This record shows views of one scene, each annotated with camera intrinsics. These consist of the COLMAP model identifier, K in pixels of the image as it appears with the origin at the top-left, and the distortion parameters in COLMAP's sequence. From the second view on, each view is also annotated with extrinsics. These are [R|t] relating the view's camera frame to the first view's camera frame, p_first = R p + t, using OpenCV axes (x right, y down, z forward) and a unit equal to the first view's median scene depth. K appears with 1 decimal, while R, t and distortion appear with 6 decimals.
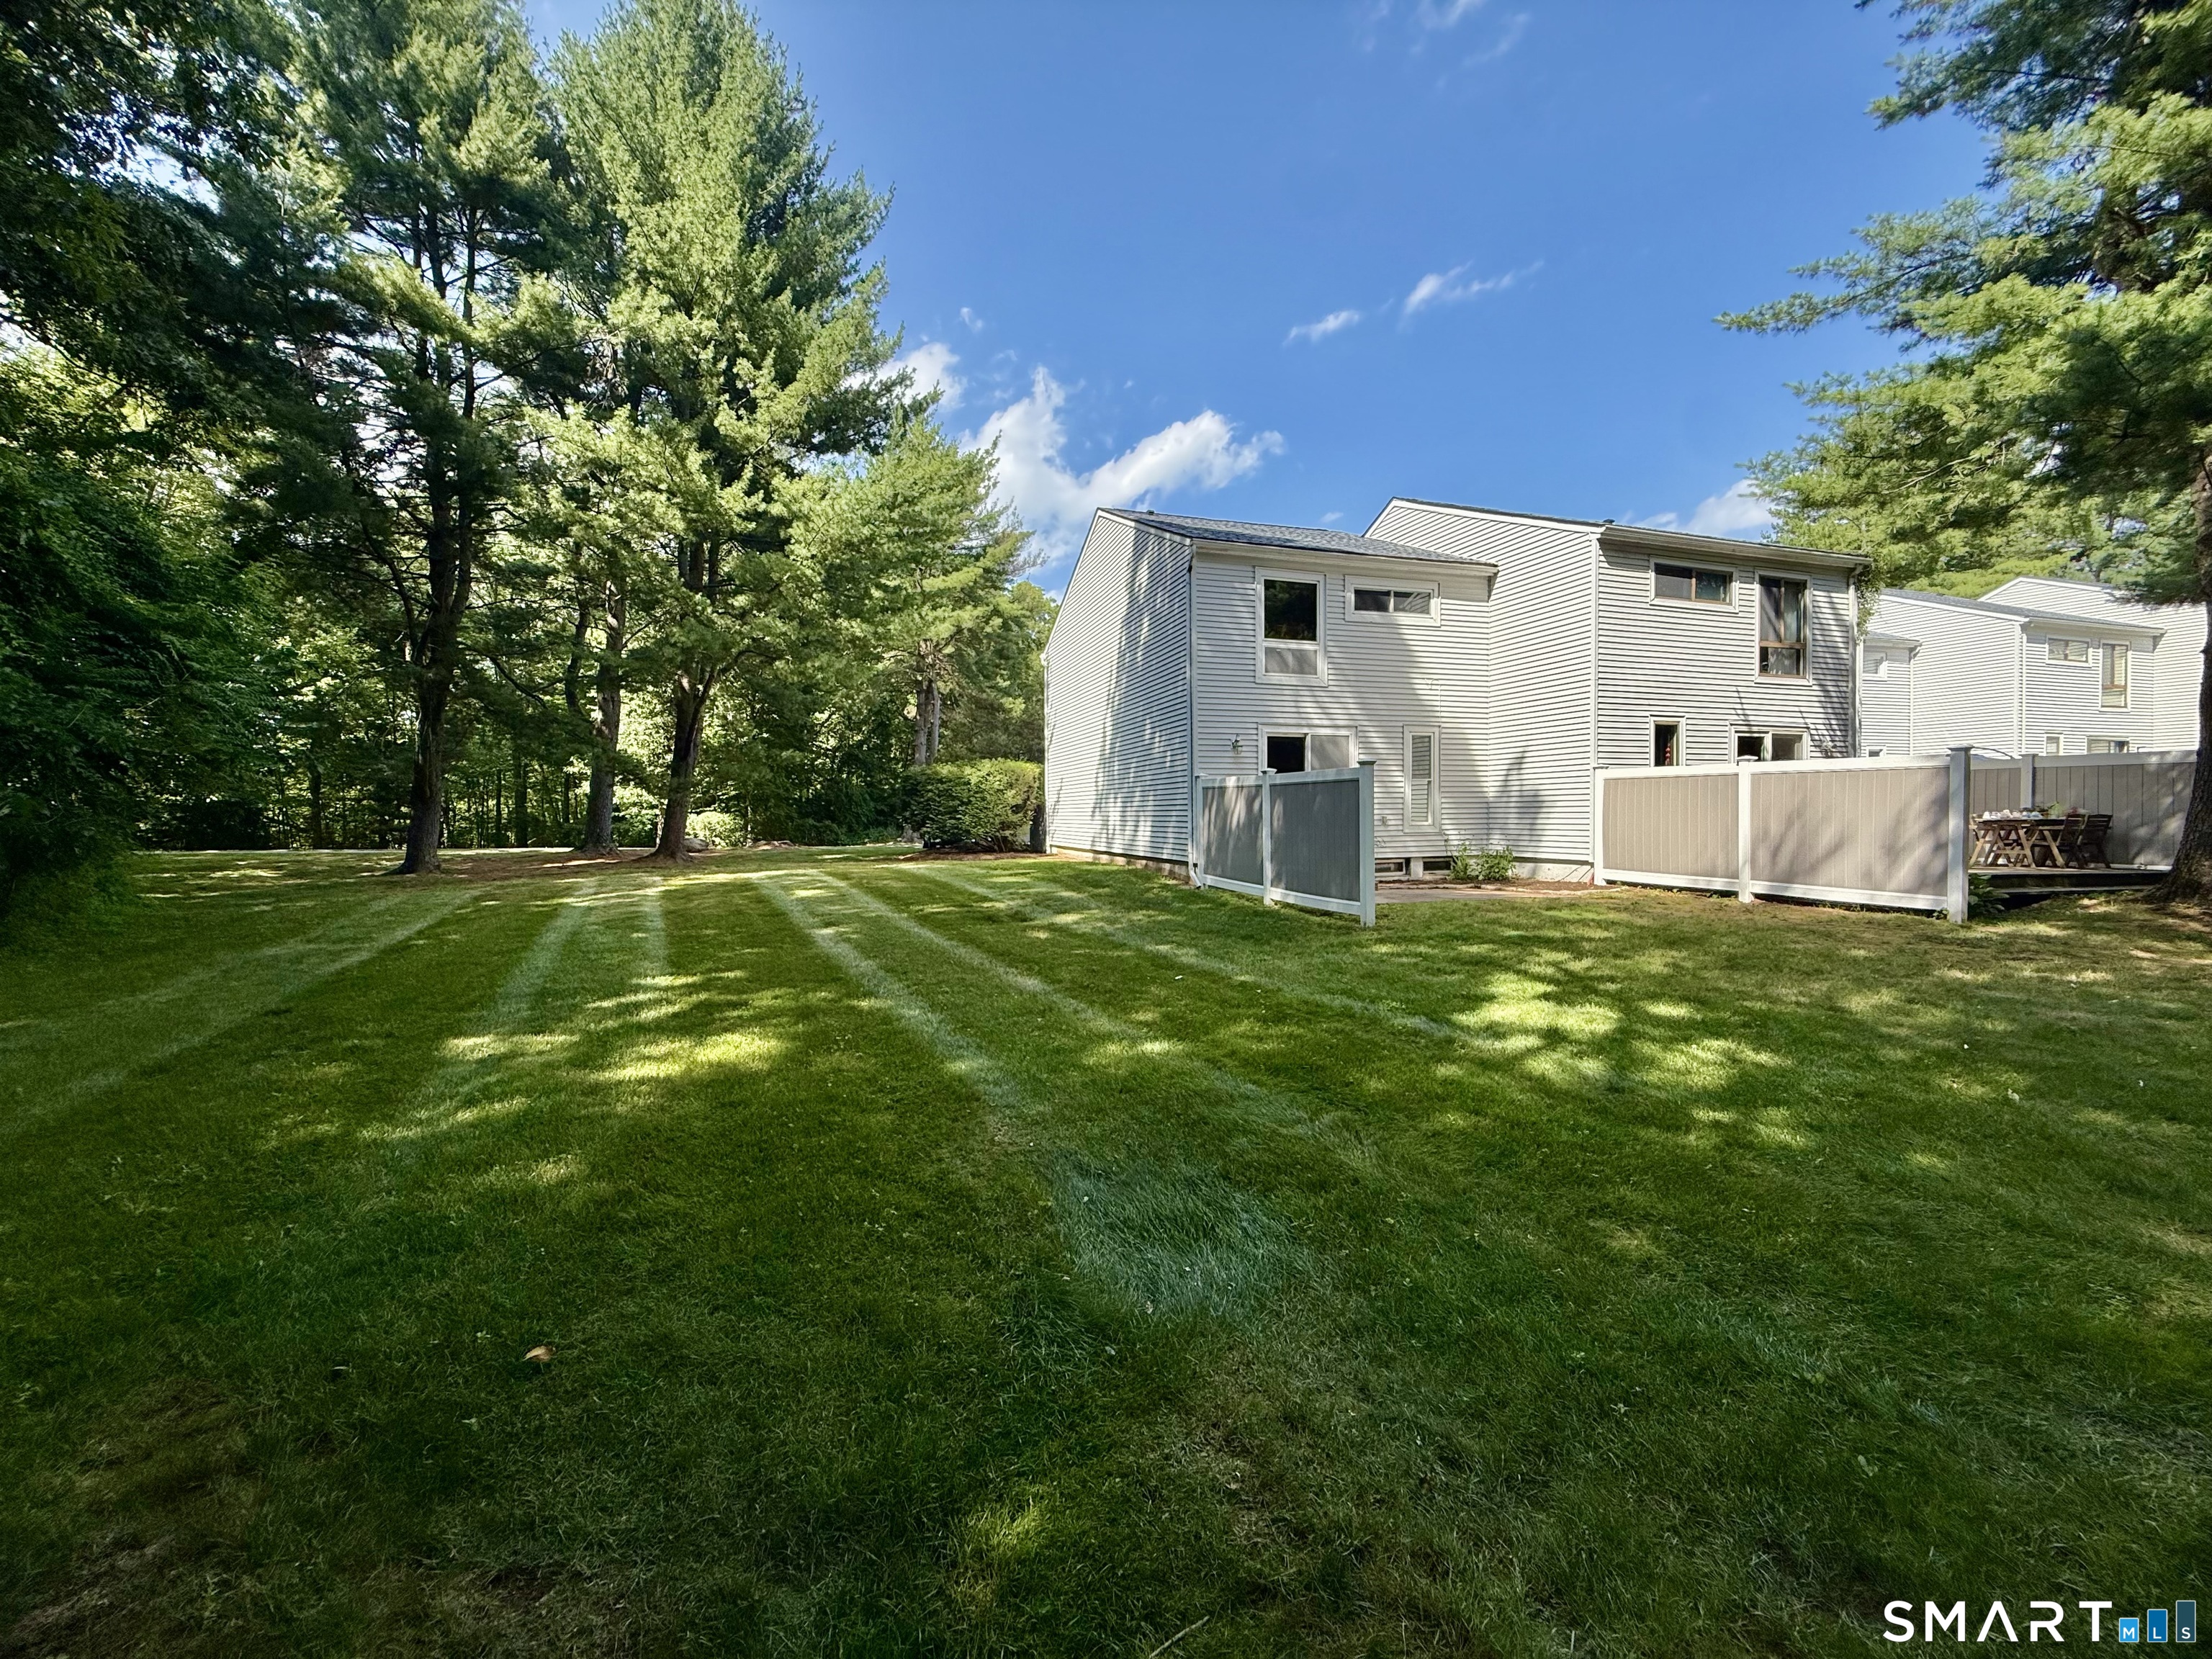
lens RADIAL K [[876.1, 0, 1106.5], [0, 876.1, 835.2], [0, 0, 1]] dist [0.002099, 0.000087]
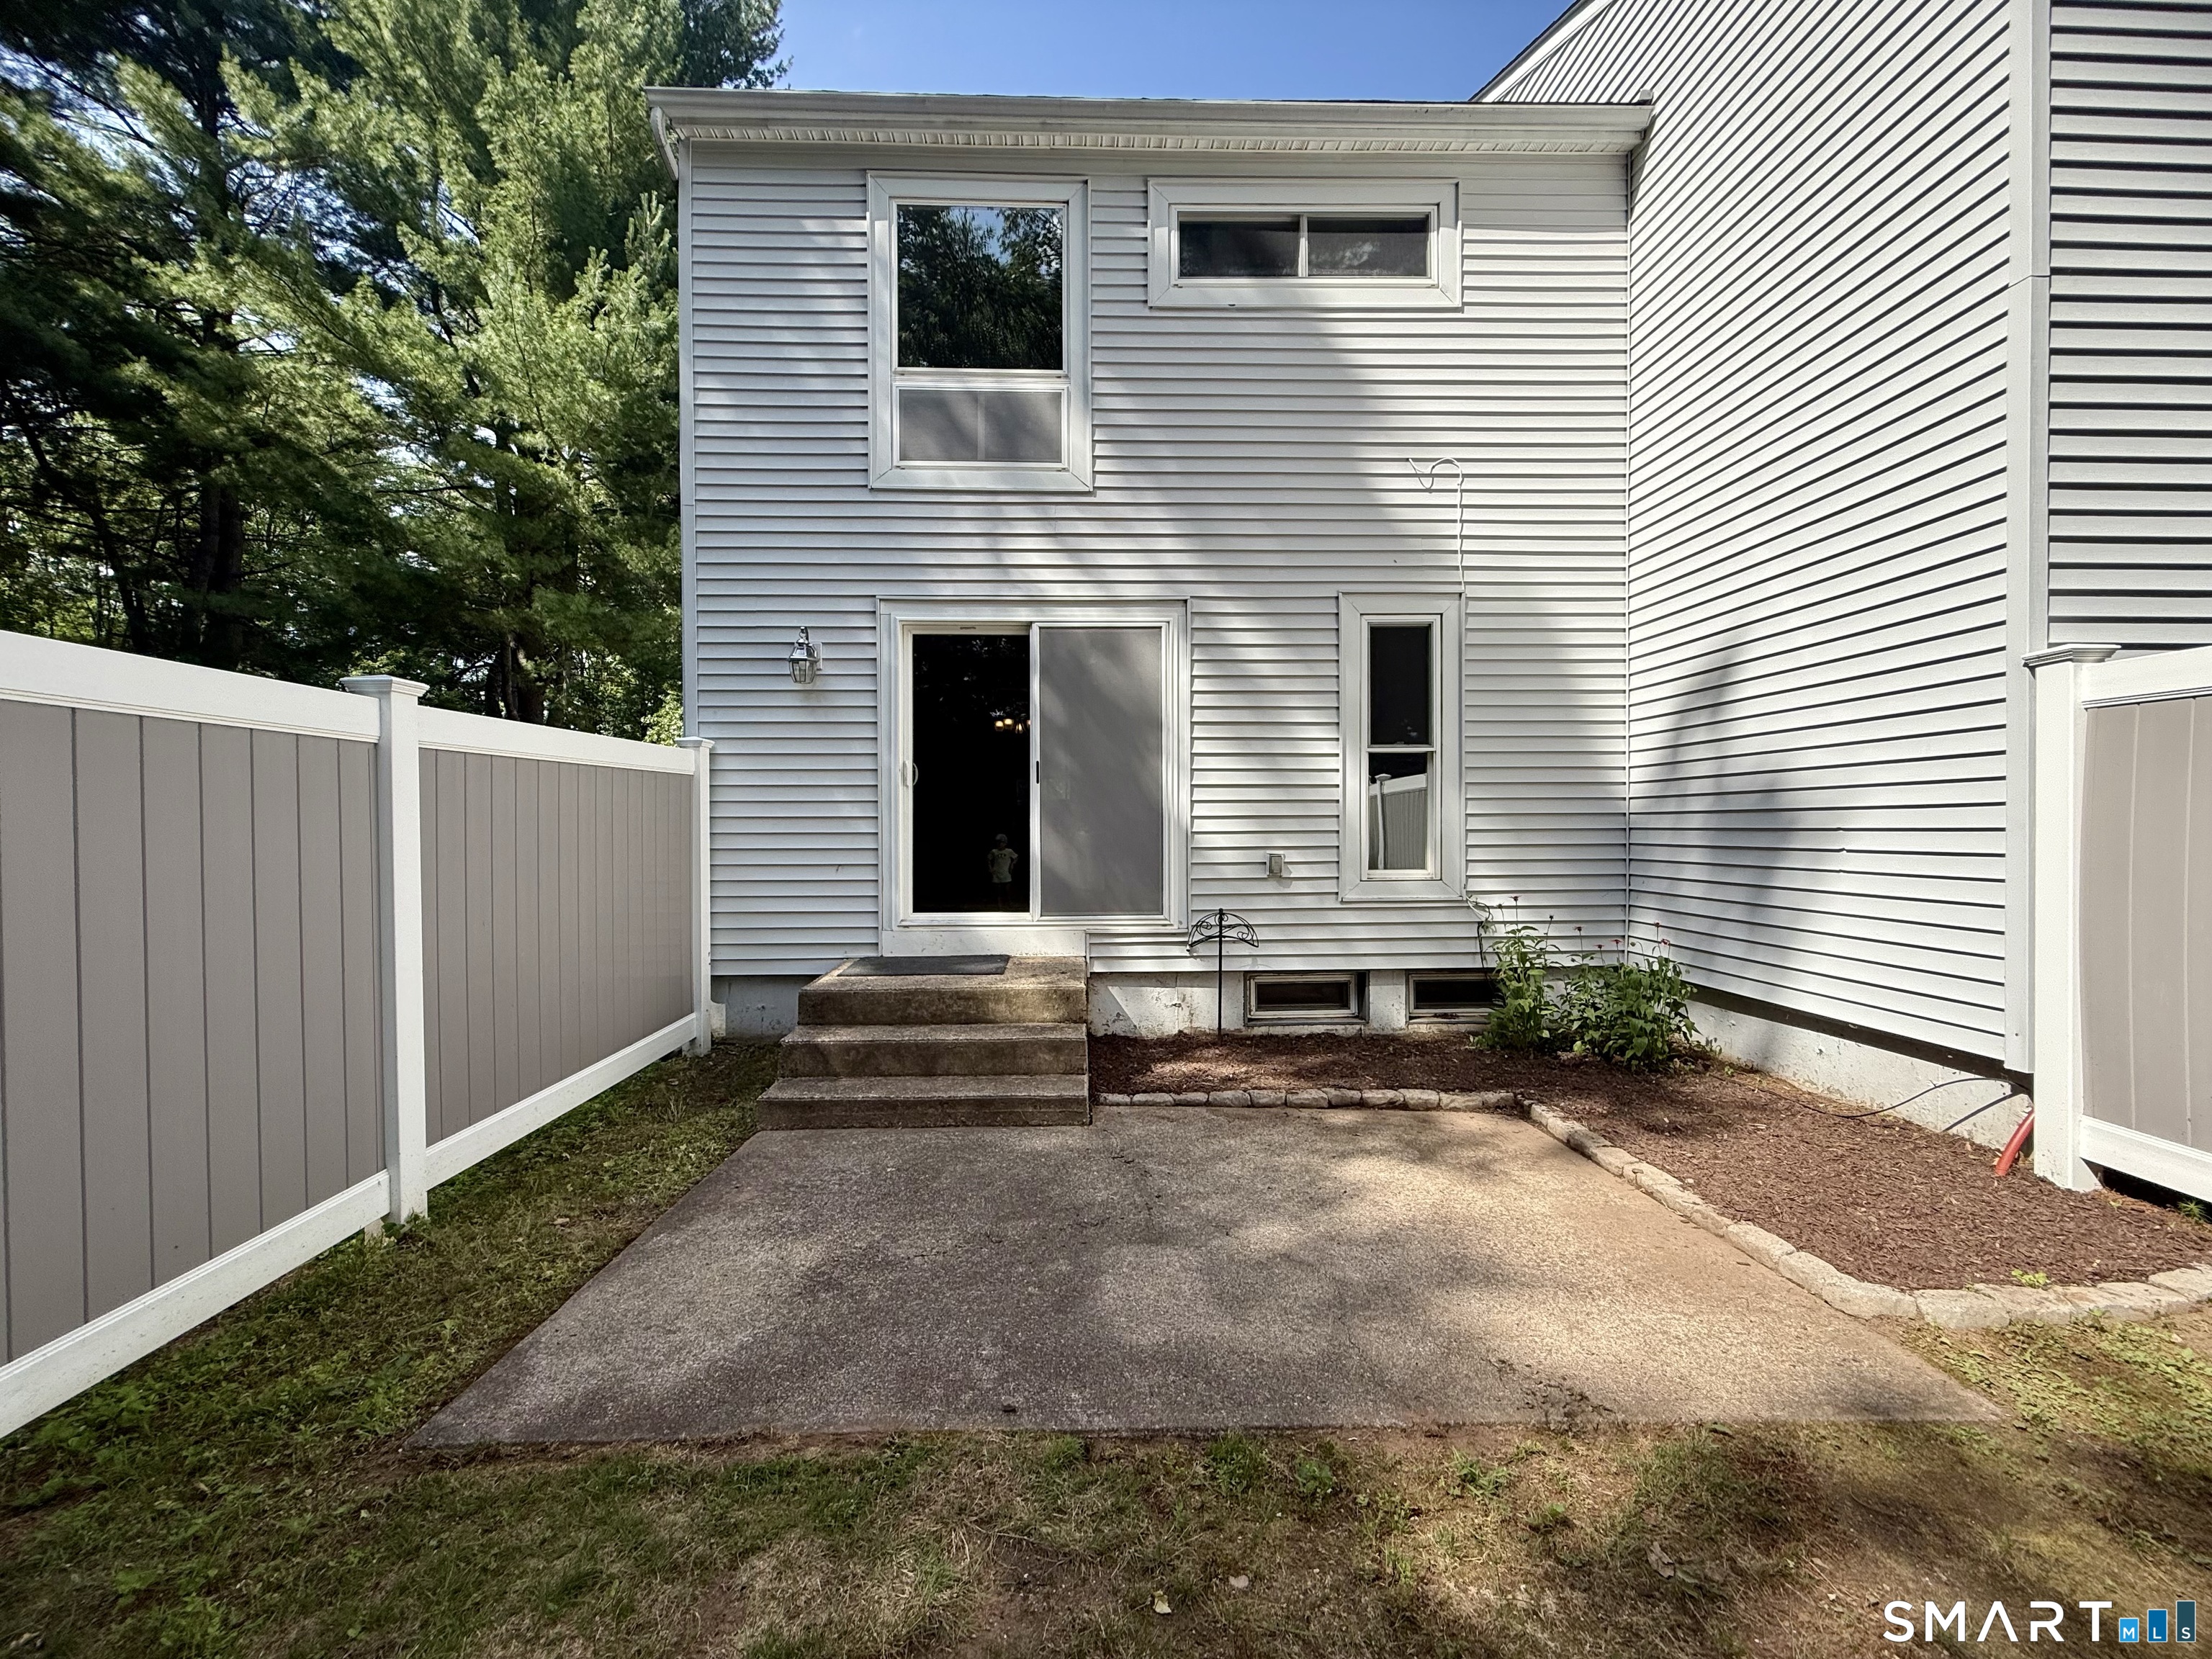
lens RADIAL K [[876.1, 0, 1104.4], [0, 876.1, 821.6], [0, 0, 1]] dist [0.002099, 0.000087]
pose [[0.961227, 0.005820, -0.275696, 0.354159], [-0.010327, 0.999836, -0.014898, -0.029226], [0.275564, 0.017167, 0.961129, 0.653248]]
